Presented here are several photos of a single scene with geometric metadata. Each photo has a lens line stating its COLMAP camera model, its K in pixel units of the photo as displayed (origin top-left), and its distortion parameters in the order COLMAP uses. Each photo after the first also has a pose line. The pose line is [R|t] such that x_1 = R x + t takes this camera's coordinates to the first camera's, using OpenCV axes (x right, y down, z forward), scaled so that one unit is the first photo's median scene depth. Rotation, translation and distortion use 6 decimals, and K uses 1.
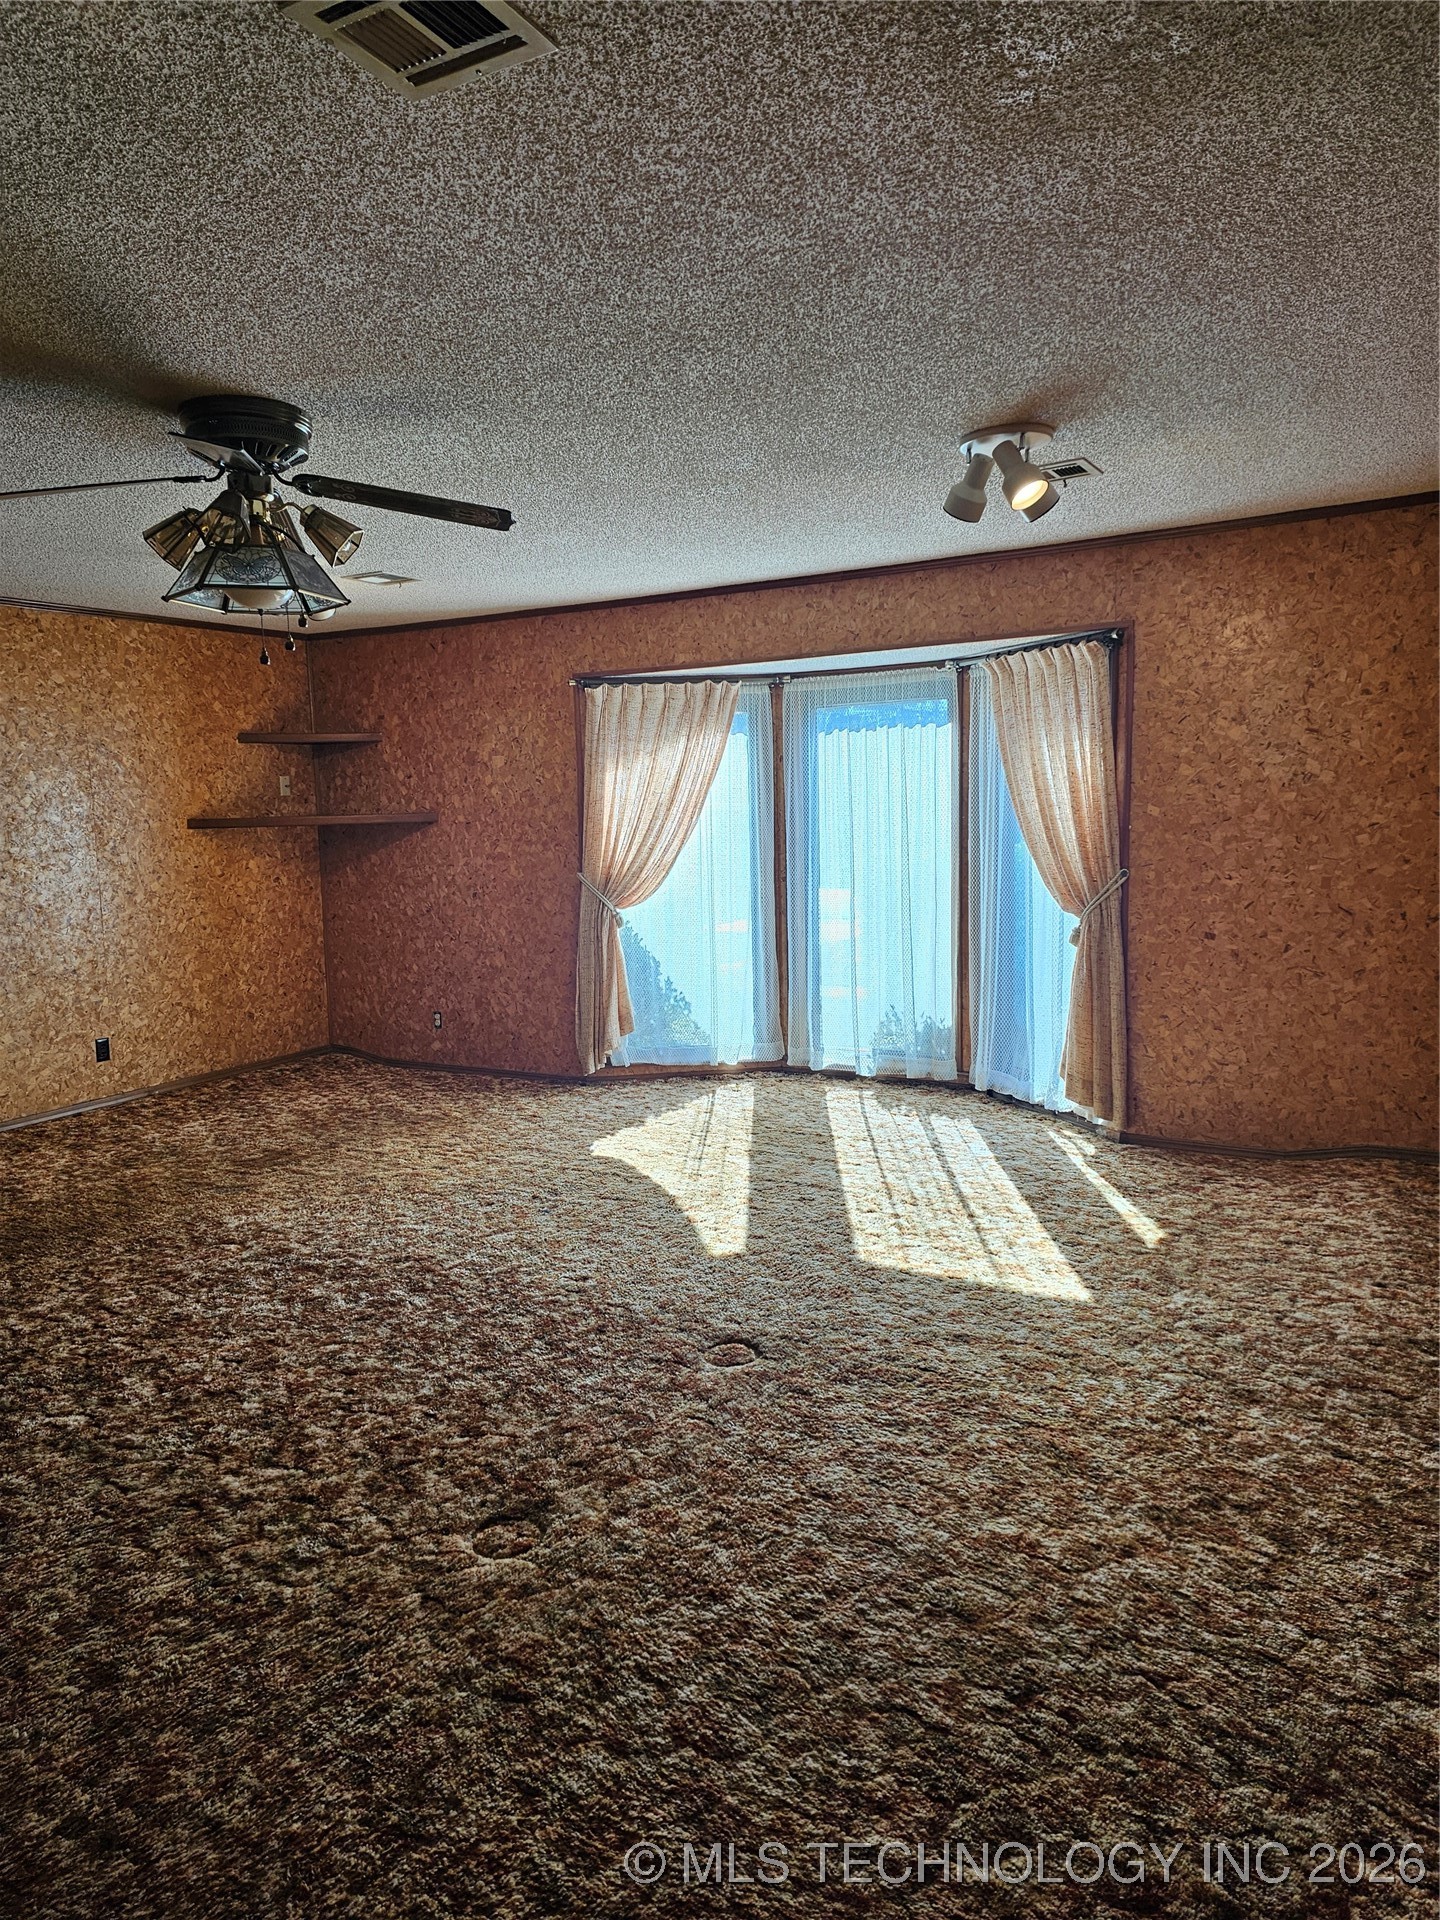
lens RADIAL K [[1275.5, 0, 710.2], [0, 1275.5, 935.0], [0, 0, 1]] dist [0.067008, -0.059259]
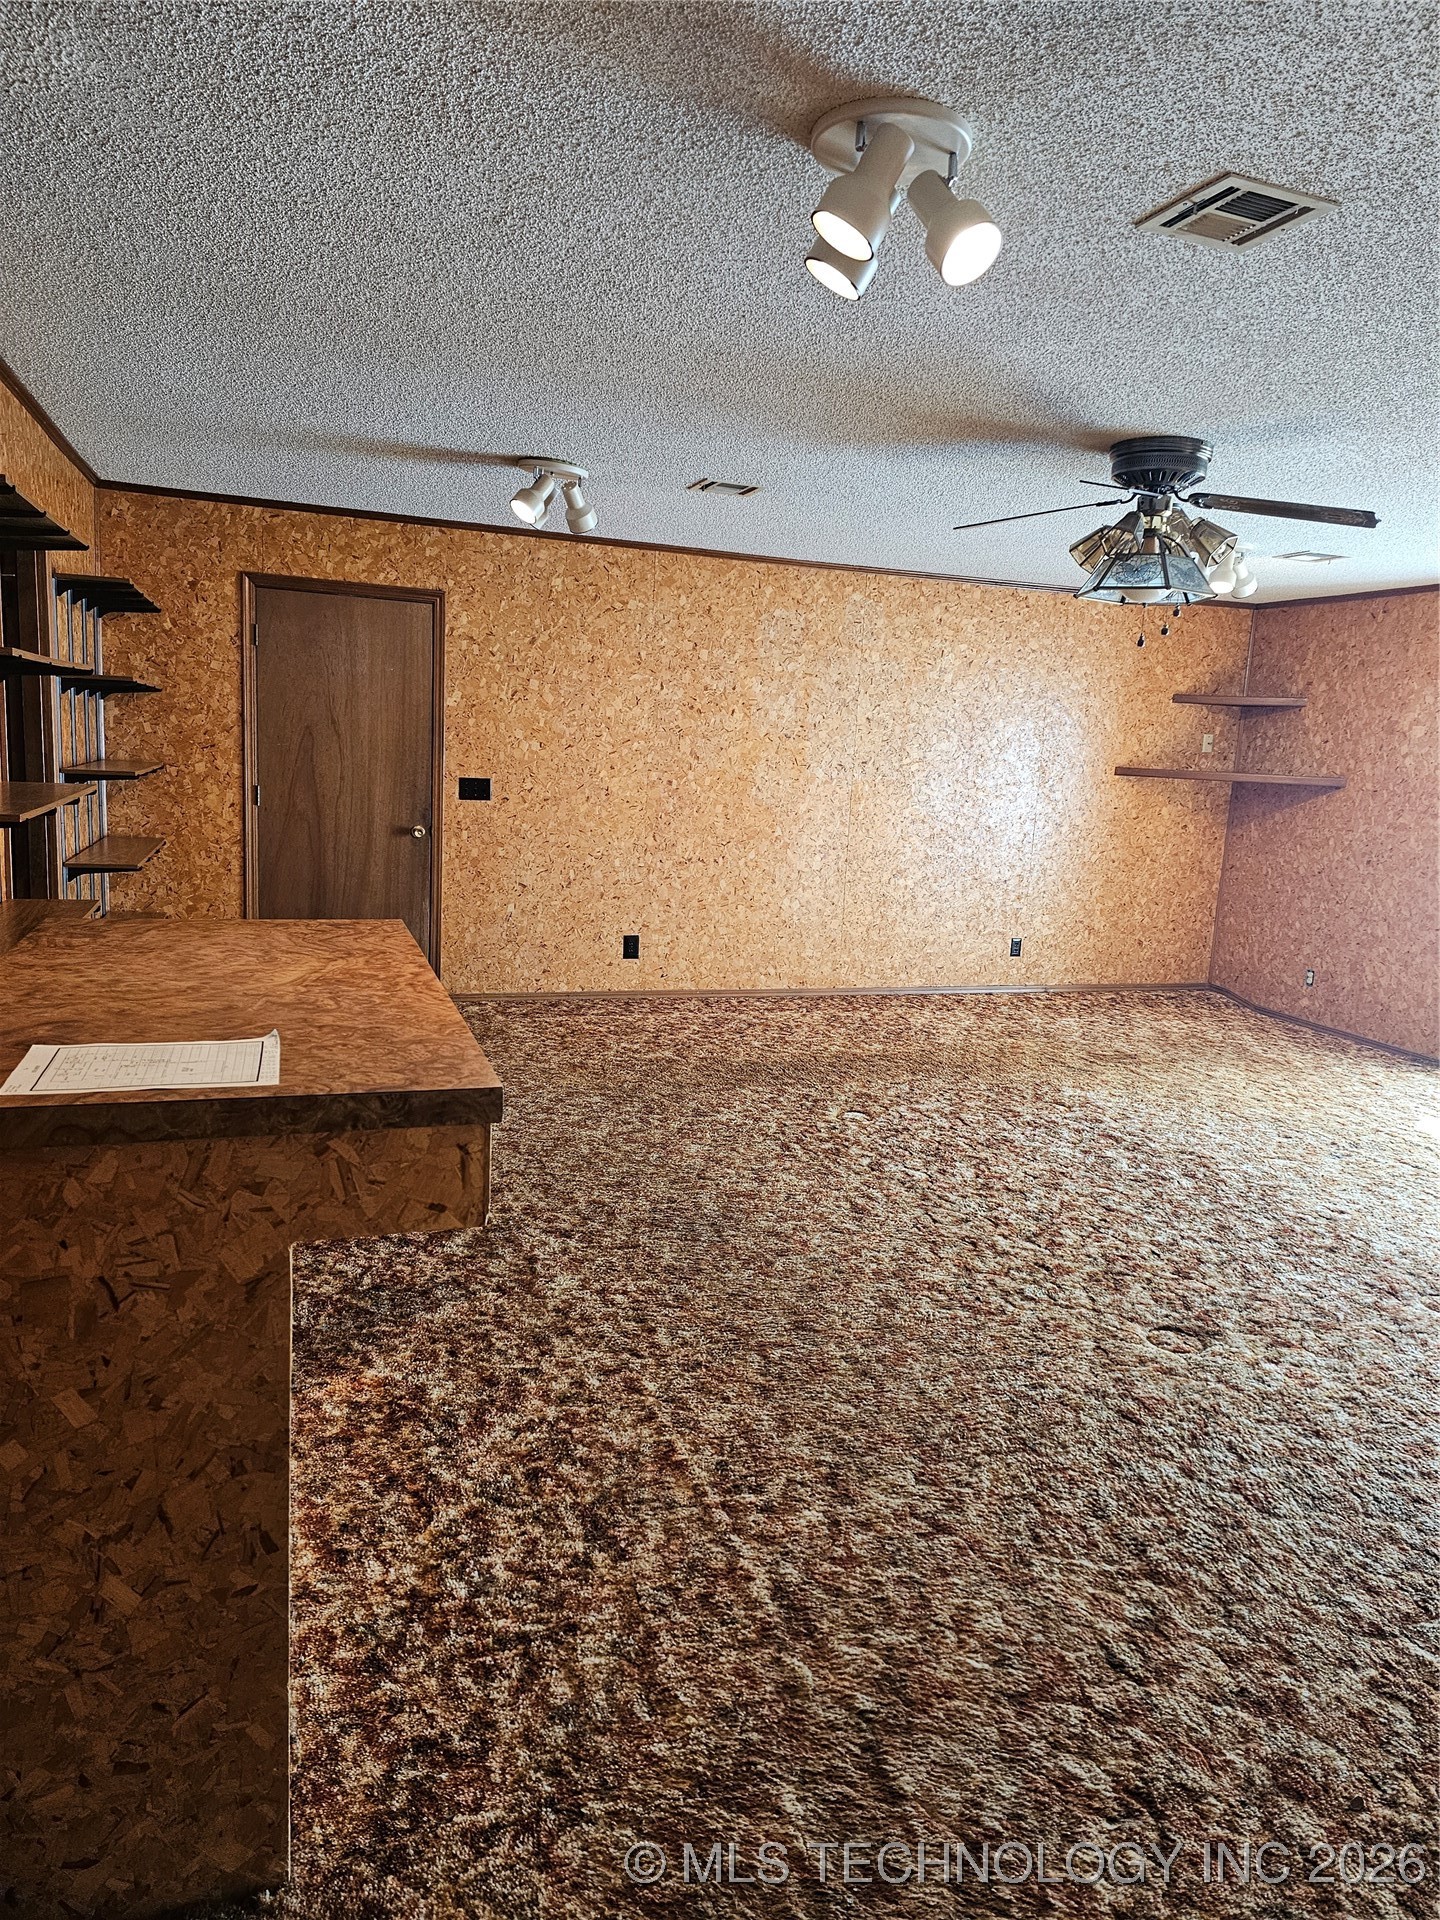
lens RADIAL K [[1275.5, 0, 723.2], [0, 1275.5, 957.8], [0, 0, 1]] dist [0.067008, -0.059259]
pose [[0.743533, 0.178812, -0.644348, 0.190905], [-0.144063, 0.983792, 0.106772, 0.012771], [0.652996, 0.013438, 0.757242, -0.194091]]
